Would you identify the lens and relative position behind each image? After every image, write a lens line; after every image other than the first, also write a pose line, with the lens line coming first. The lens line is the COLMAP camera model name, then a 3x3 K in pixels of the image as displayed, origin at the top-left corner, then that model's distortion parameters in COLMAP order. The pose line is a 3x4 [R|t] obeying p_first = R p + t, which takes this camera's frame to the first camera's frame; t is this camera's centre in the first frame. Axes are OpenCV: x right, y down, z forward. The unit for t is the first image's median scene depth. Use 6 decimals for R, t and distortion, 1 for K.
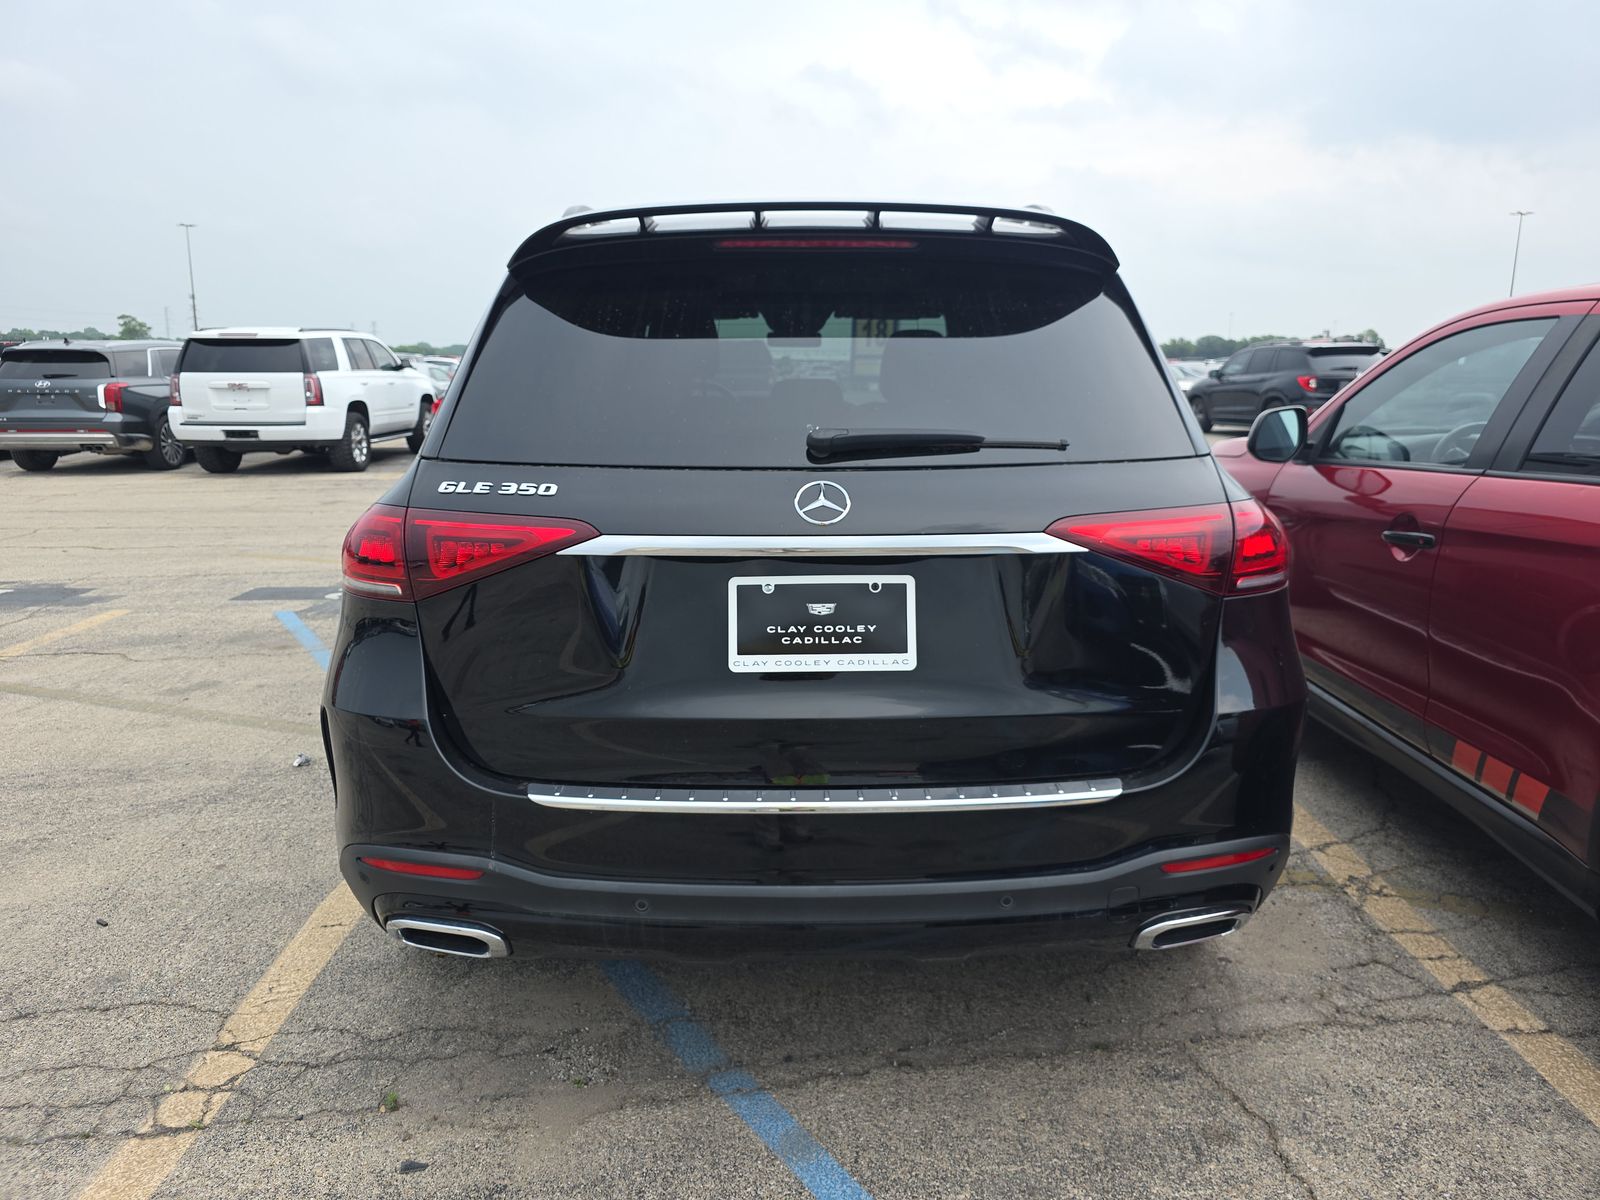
lens RADIAL K [[1080.5, 0, 802.1], [0, 1080.5, 604.5], [0, 0, 1]] dist [0.030087, -0.023812]
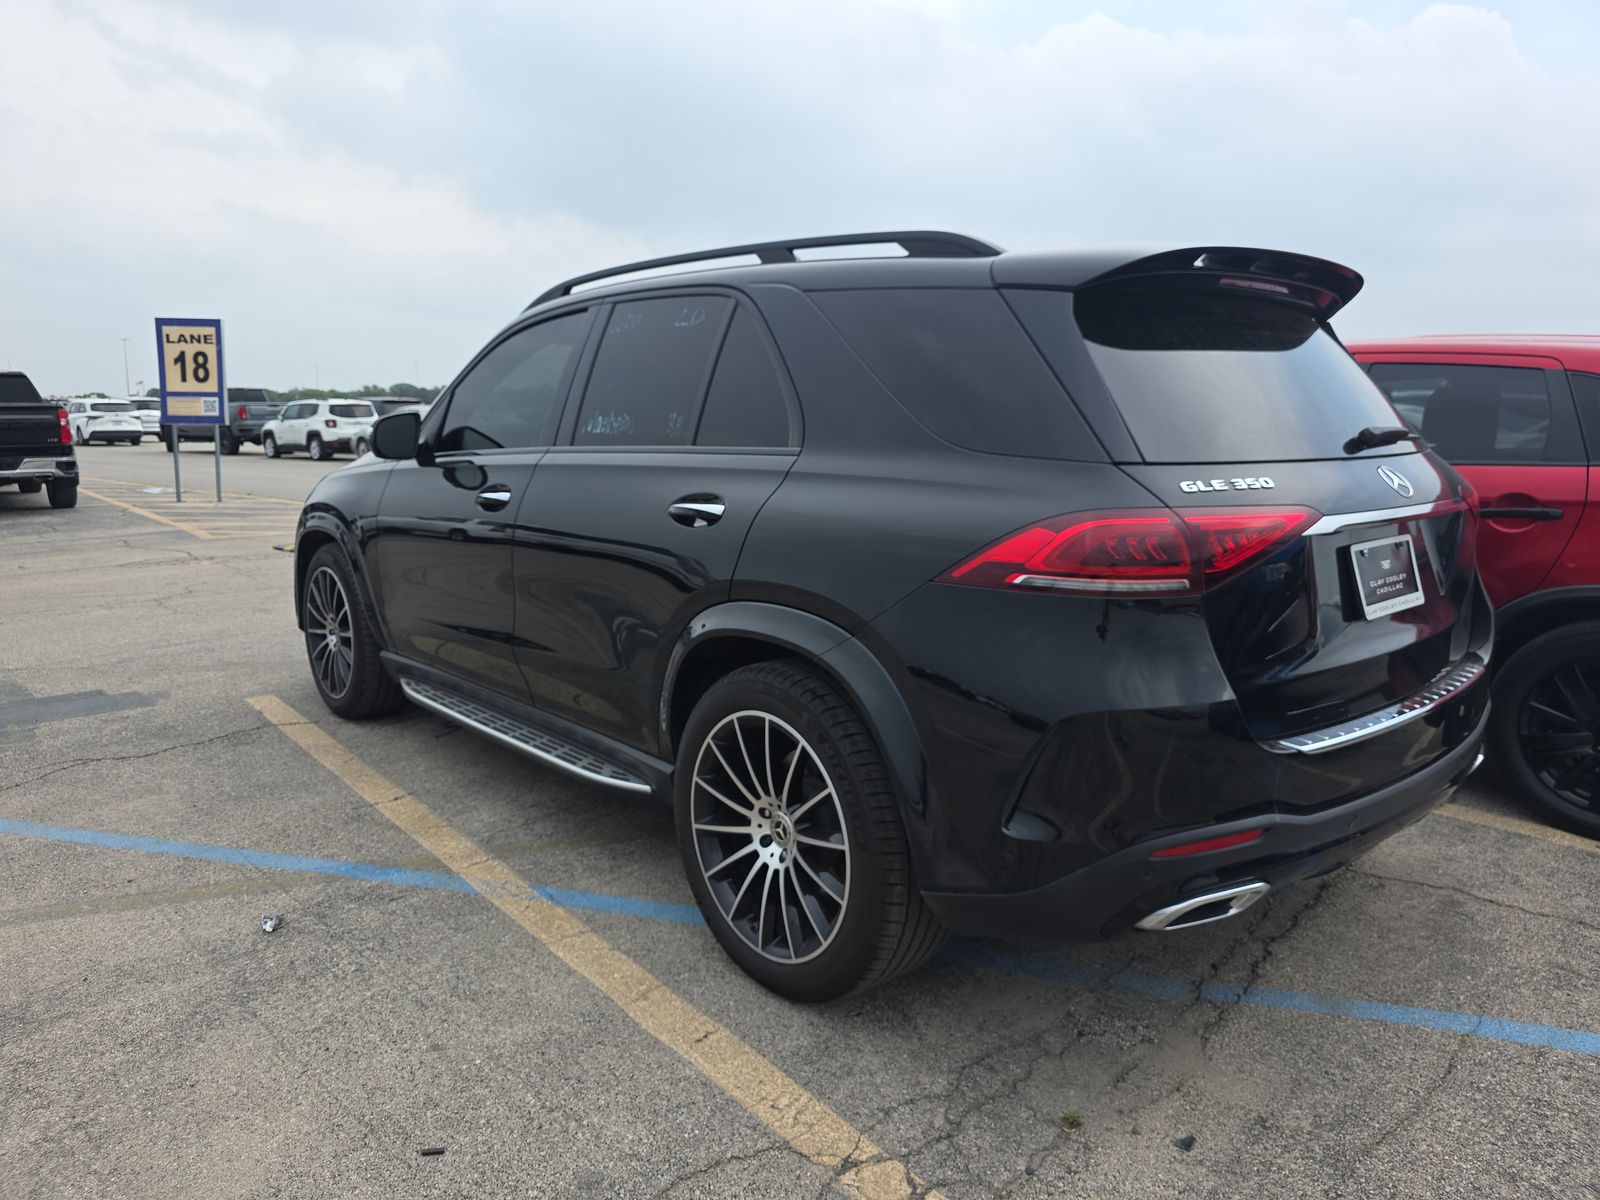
lens RADIAL K [[1080.5, 0, 804.0], [0, 1080.5, 599.9], [0, 0, 1]] dist [0.030087, -0.023812]
pose [[0.766501, -0.105817, 0.633465, -1.198286], [0.134809, 0.990869, 0.002399, -0.045402], [-0.627935, 0.083558, 0.773767, 0.371672]]
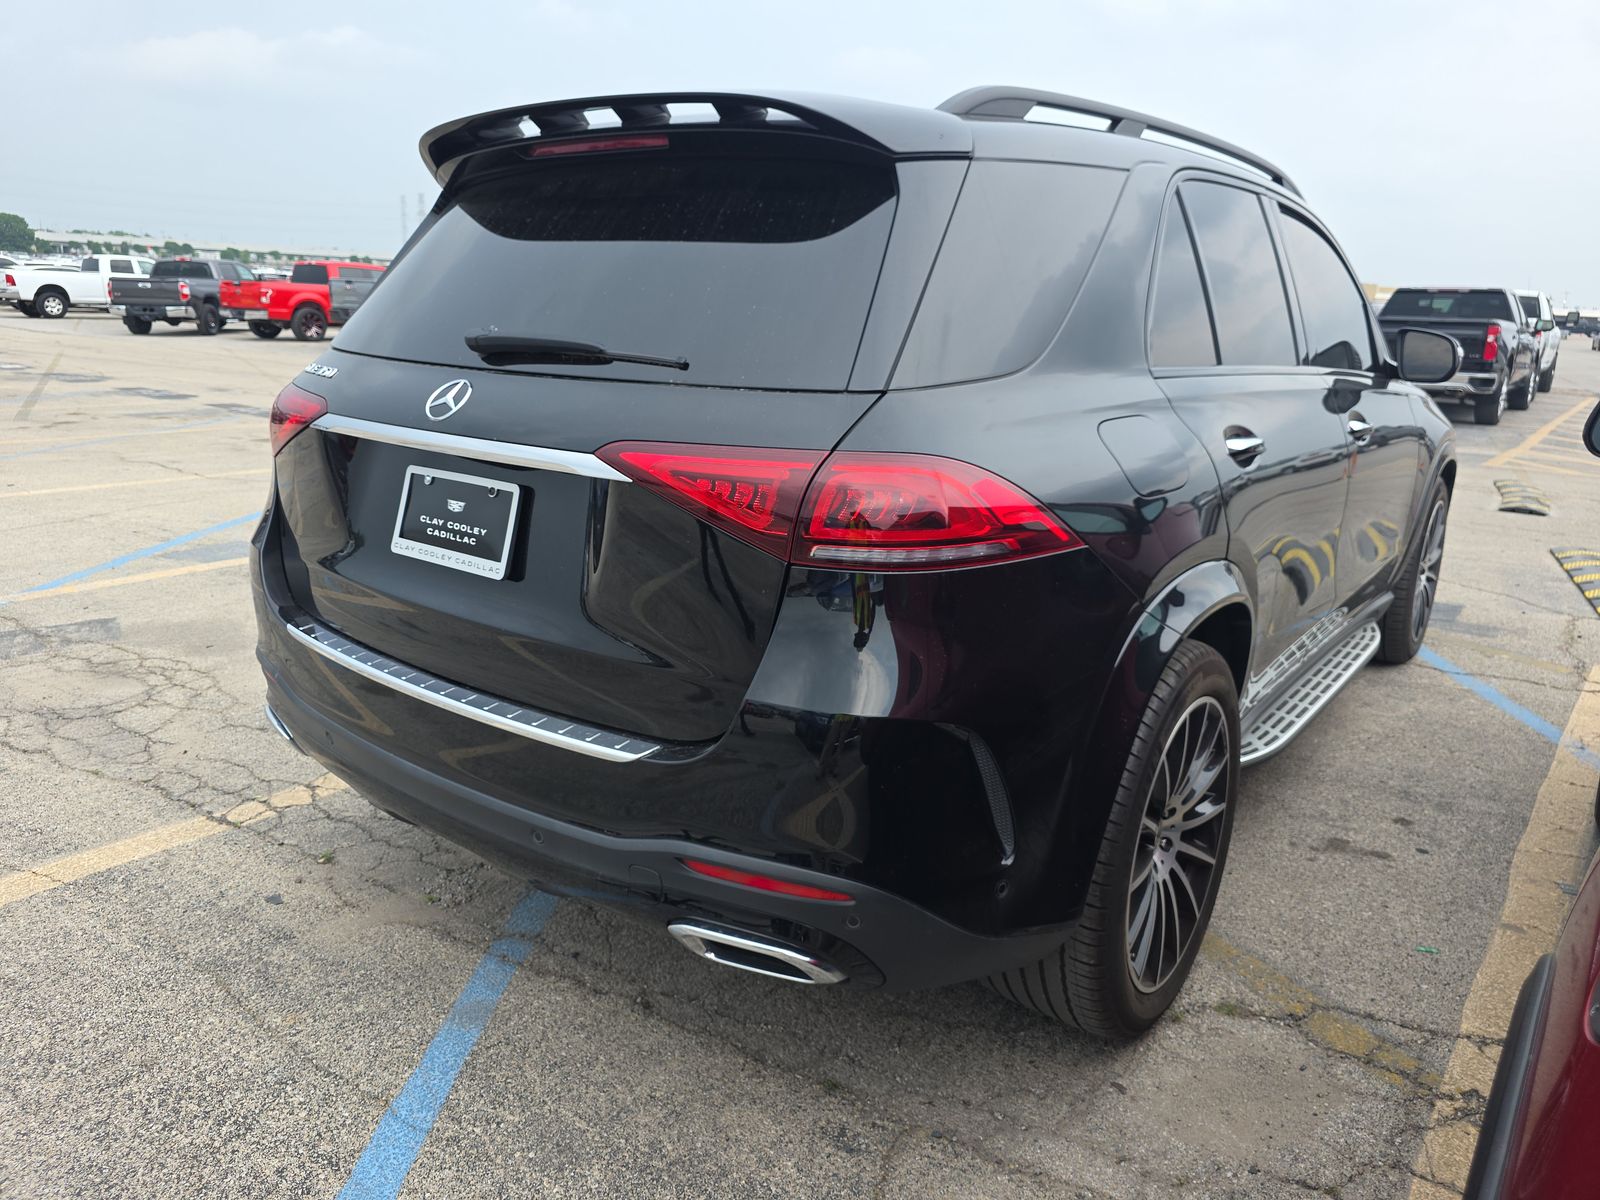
lens RADIAL K [[1080.5, 0, 784.9], [0, 1080.5, 591.3], [0, 0, 1]] dist [0.030087, -0.023812]
pose [[0.775387, 0.184181, -0.604030, 0.791131], [-0.165295, 0.982368, 0.087355, -0.051116], [0.609469, 0.032109, 0.792160, 0.327406]]
